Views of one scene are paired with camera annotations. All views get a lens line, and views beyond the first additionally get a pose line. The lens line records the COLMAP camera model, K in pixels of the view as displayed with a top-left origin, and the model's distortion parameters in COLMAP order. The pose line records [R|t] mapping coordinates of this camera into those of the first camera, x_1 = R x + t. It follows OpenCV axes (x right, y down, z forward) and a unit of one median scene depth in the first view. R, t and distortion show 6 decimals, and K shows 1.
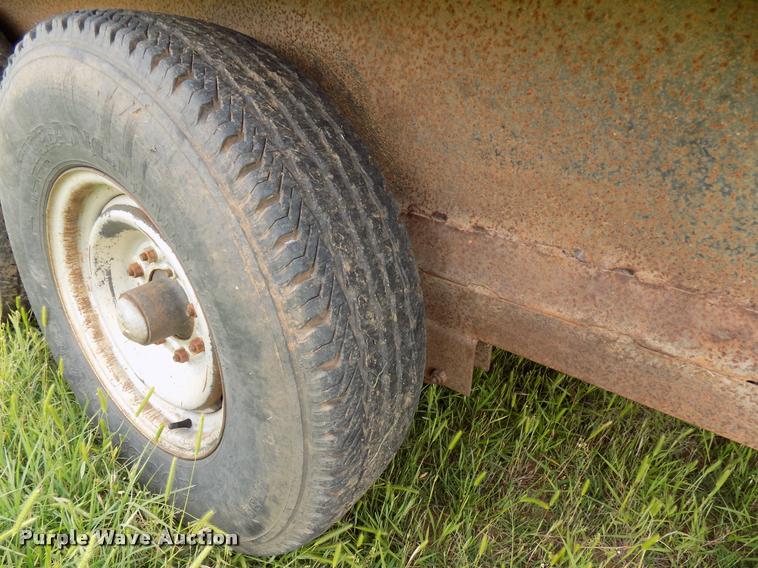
lens RADIAL K [[519.7, 0, 380.6], [0, 519.7, 286.7], [0, 0, 1]] dist [-0.047614, 0.042906]
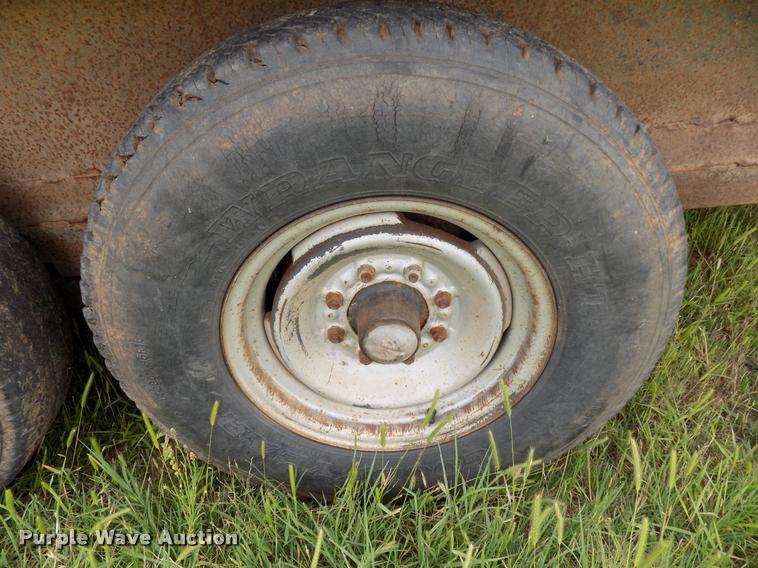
lens RADIAL K [[510.0, 0, 380.3], [0, 510.0, 288.7], [0, 0, 1]] dist [-0.058069, 0.051970]
pose [[0.768097, -0.458801, 0.446686, -1.090570], [0.384305, 0.888278, 0.251539, -0.332101], [-0.512188, -0.021543, 0.858603, 0.275058]]
